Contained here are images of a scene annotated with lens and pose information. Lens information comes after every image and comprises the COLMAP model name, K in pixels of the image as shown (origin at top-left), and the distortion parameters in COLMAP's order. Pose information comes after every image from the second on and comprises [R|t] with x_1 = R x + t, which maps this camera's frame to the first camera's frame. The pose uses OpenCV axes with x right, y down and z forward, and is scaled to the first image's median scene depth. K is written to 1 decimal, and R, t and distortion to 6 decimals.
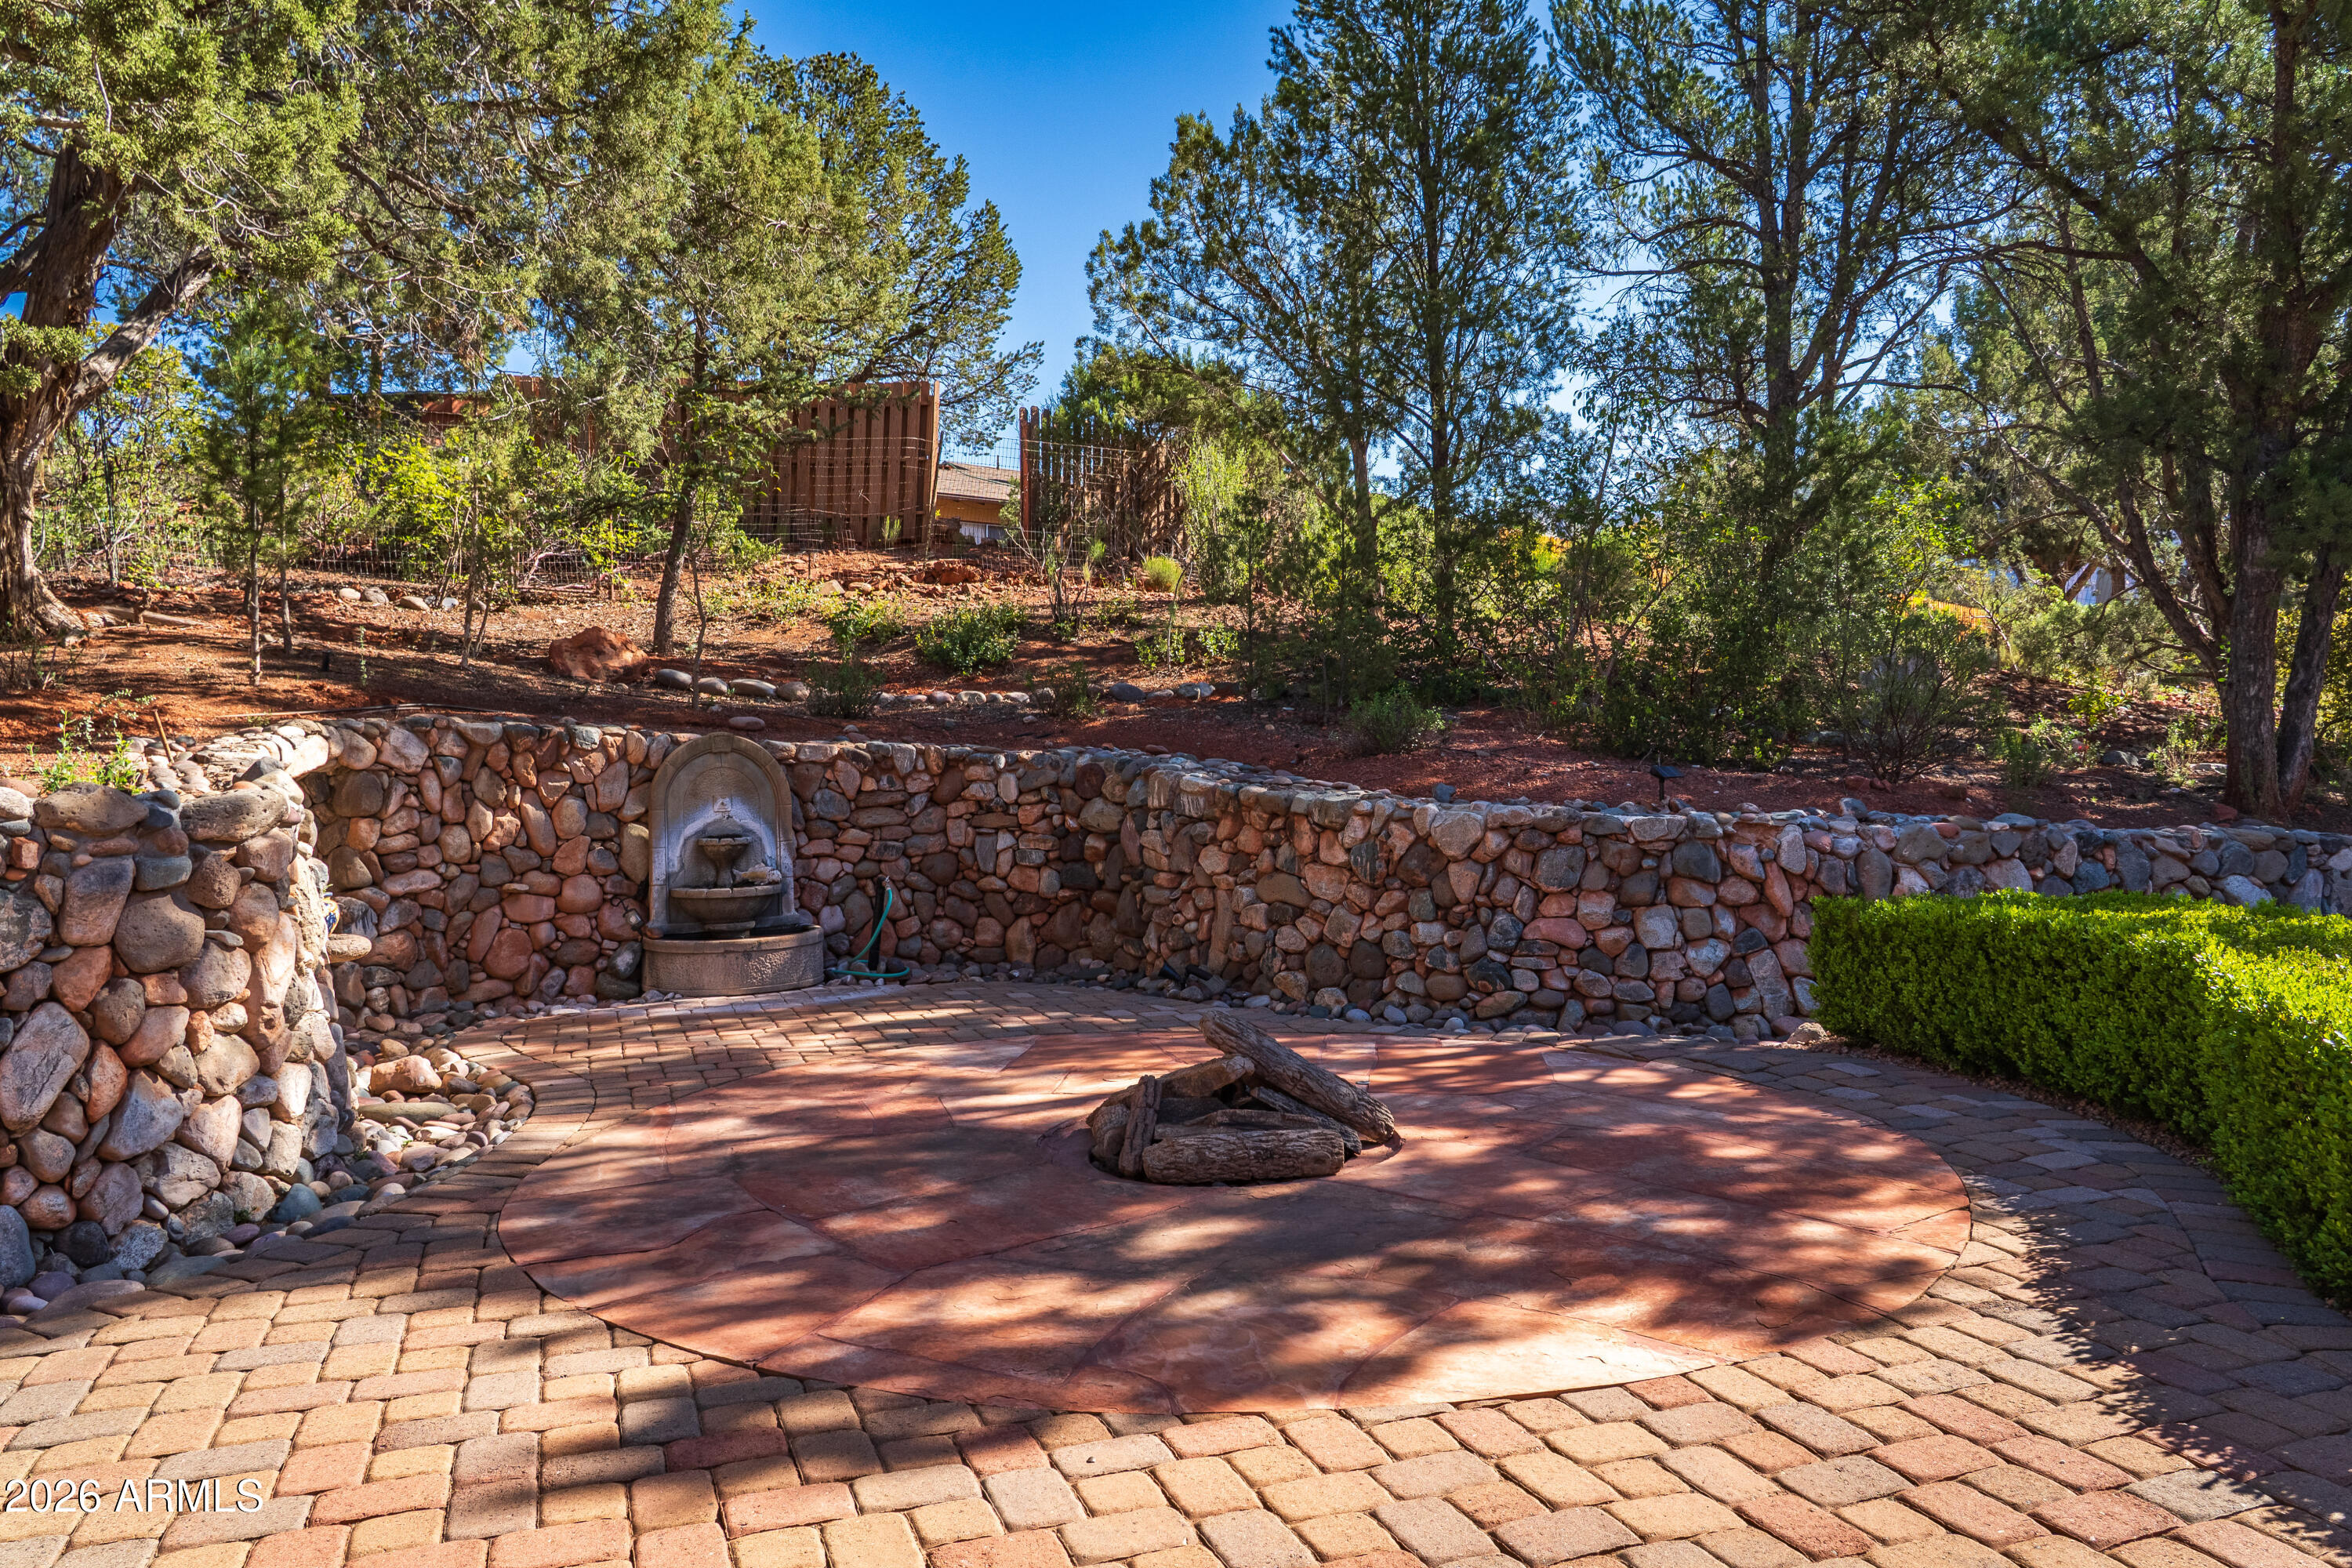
lens RADIAL K [[1602.3, 0, 1184.0], [0, 1602.3, 774.8], [0, 0, 1]] dist [-0.007975, -0.010272]
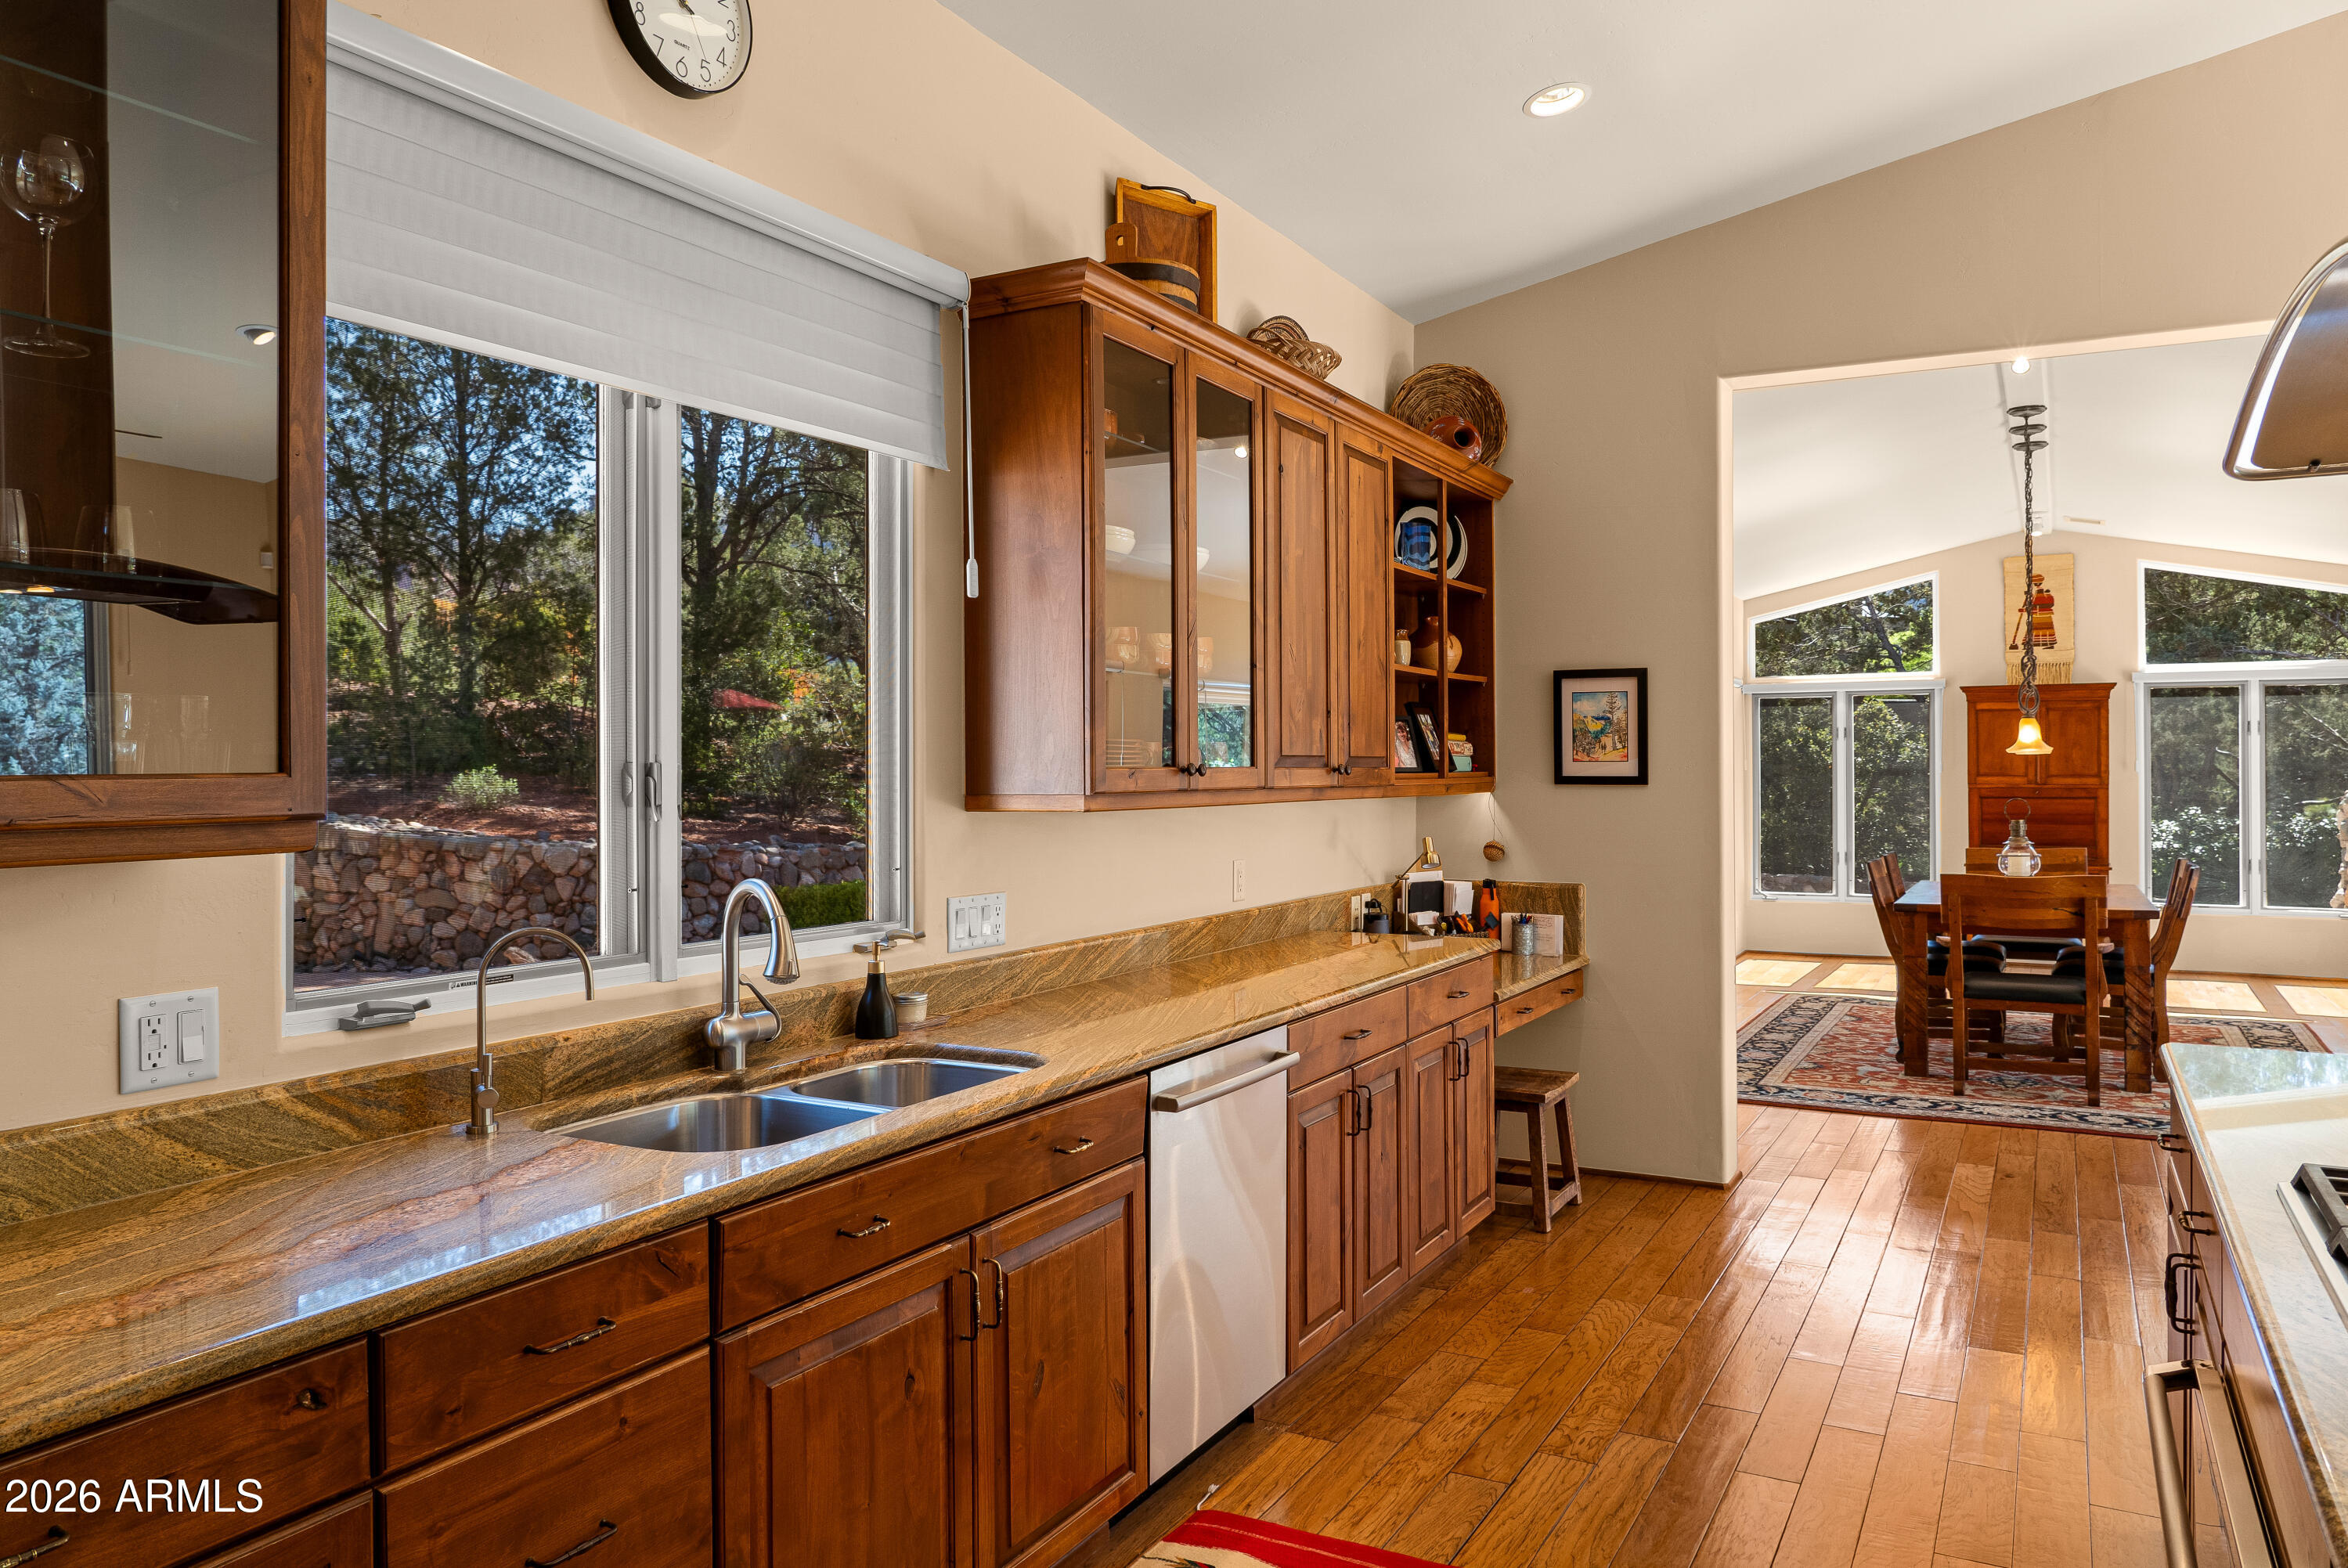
lens RADIAL K [[1599.5, 0, 1184.7], [0, 1599.5, 770.1], [0, 0, 1]] dist [-0.007975, -0.010272]
pose [[0.769519, 0.008786, 0.638564, -0.375563], [0.005213, 0.999786, -0.020038, -0.020246], [-0.638603, 0.018748, 0.769308, -0.681548]]
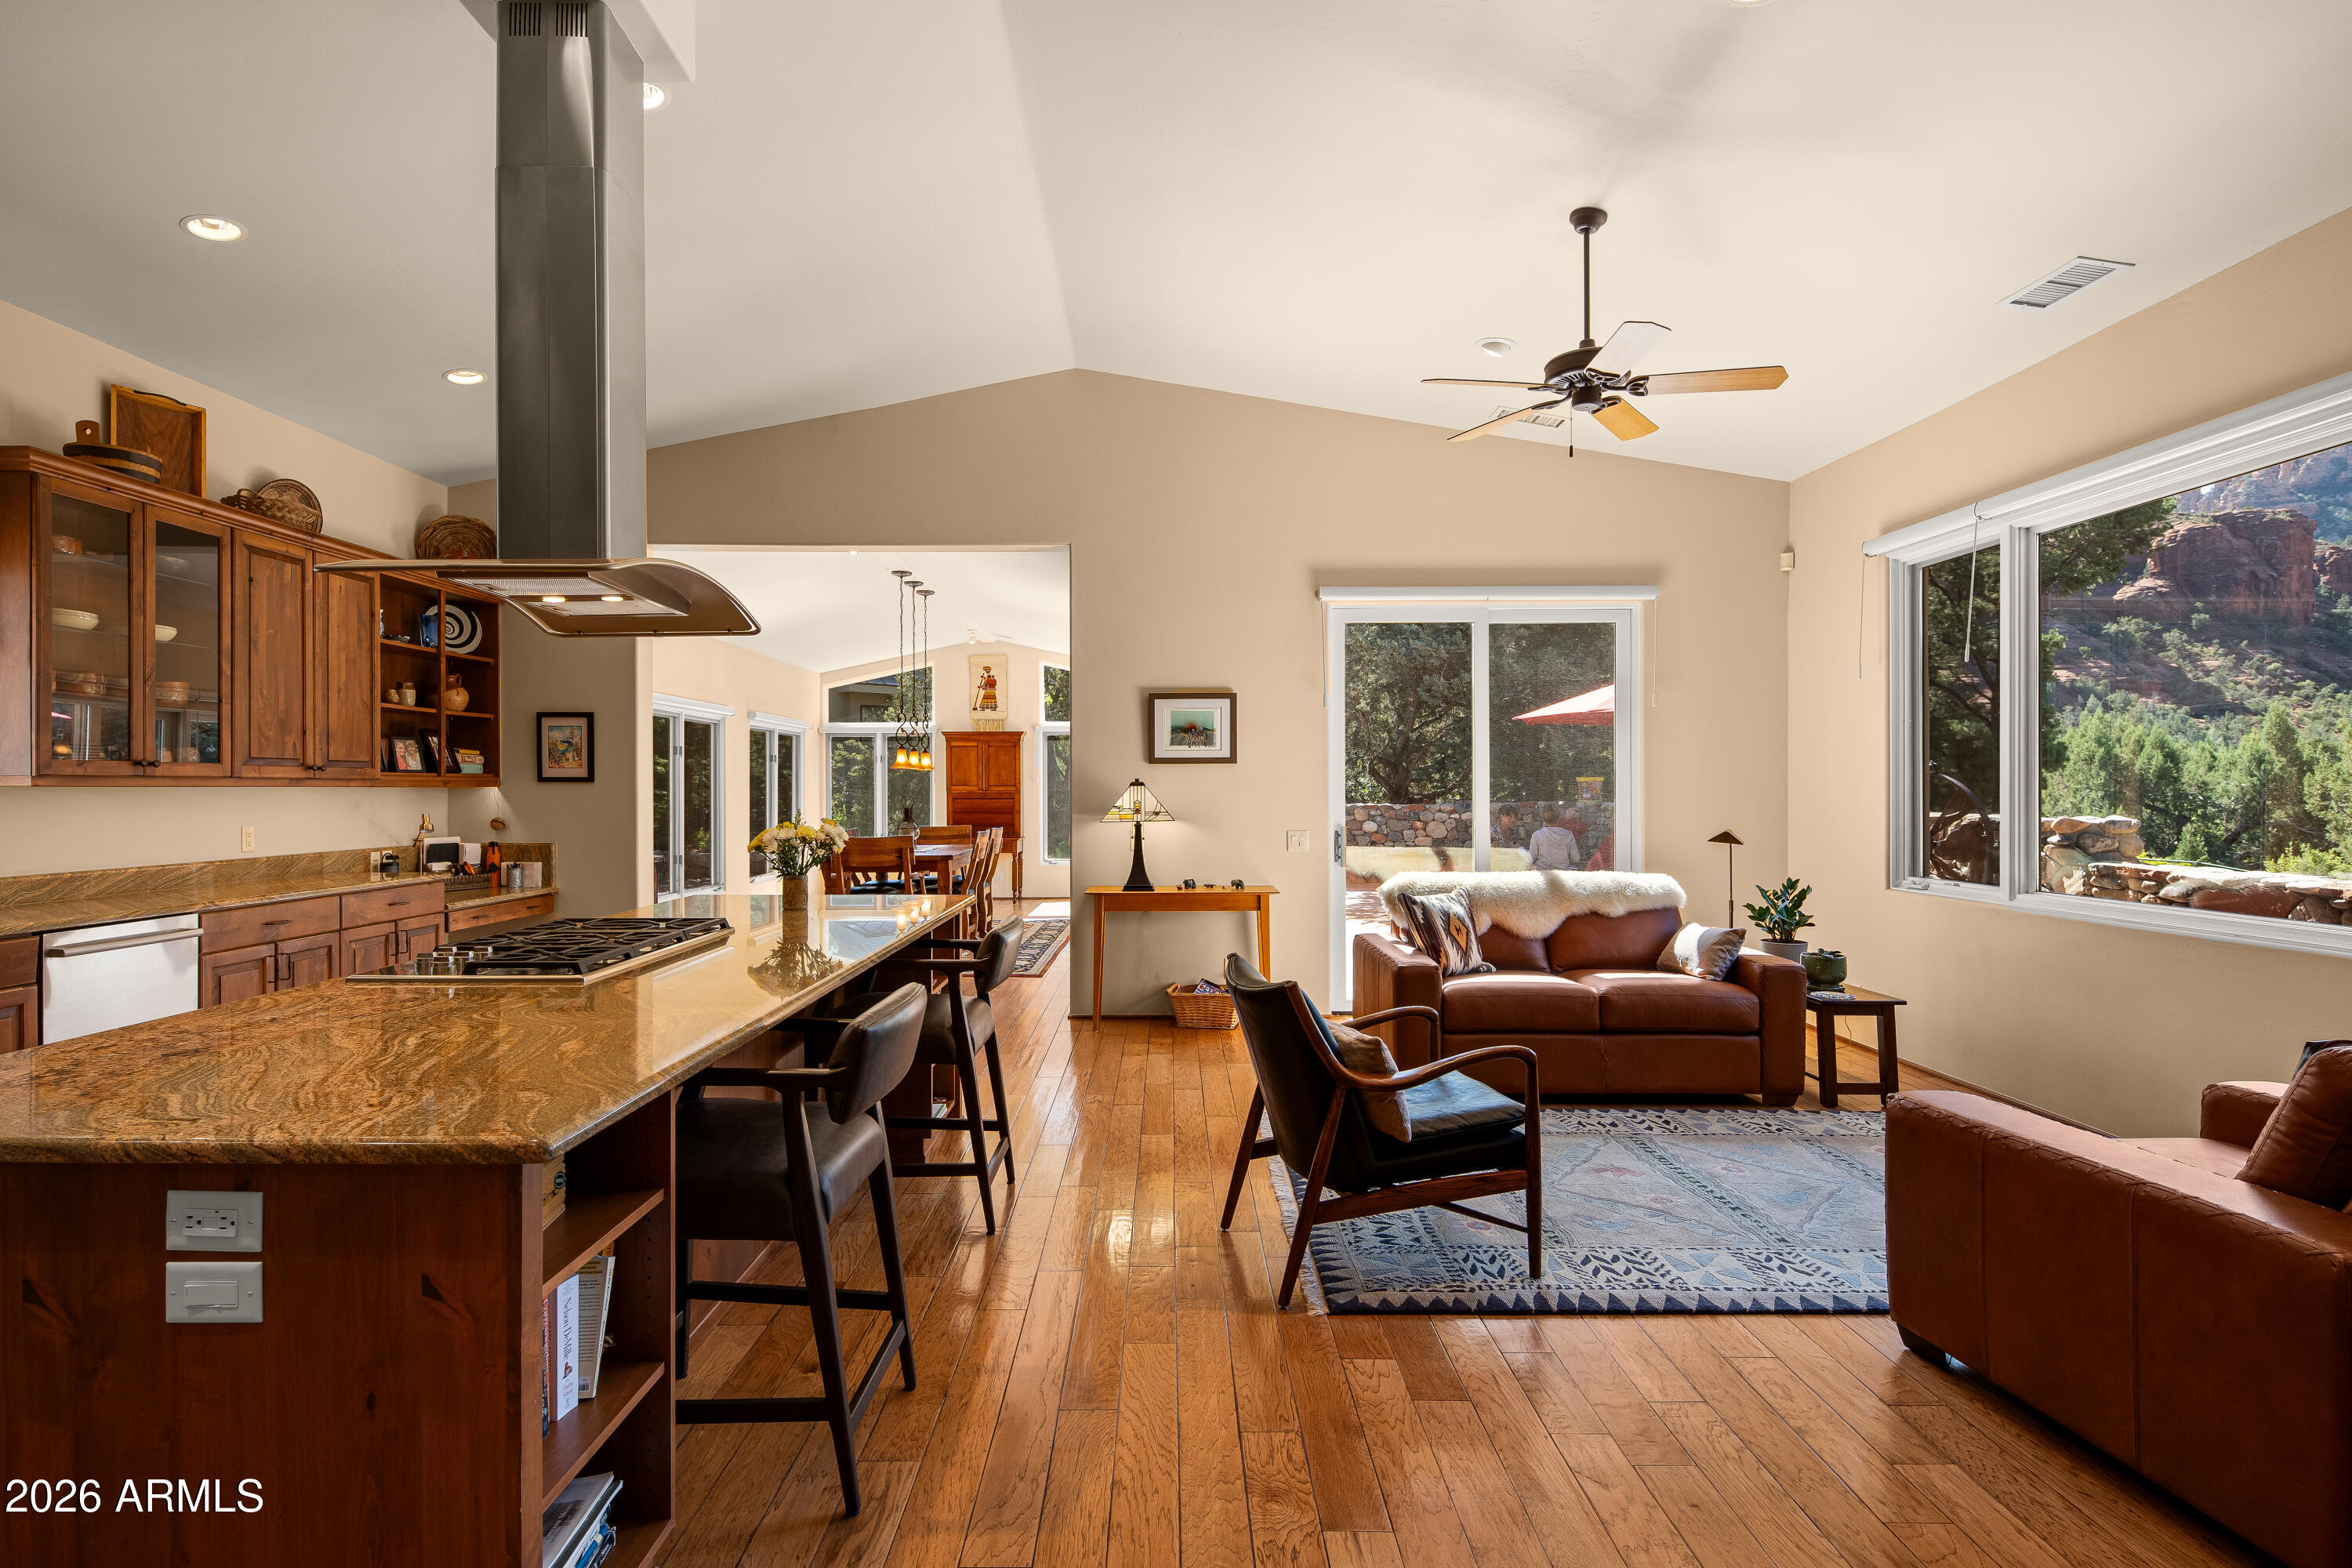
lens RADIAL K [[1159.4, 0, 1167.0], [0, 1159.4, 789.1], [0, 0, 1]] dist [0.003524, -0.002421]
pose [[0.361751, 0.010514, 0.932216, -0.557180], [0.011495, 0.999810, -0.015737, 0.060575], [-0.932204, 0.016408, 0.361561, -2.074969]]
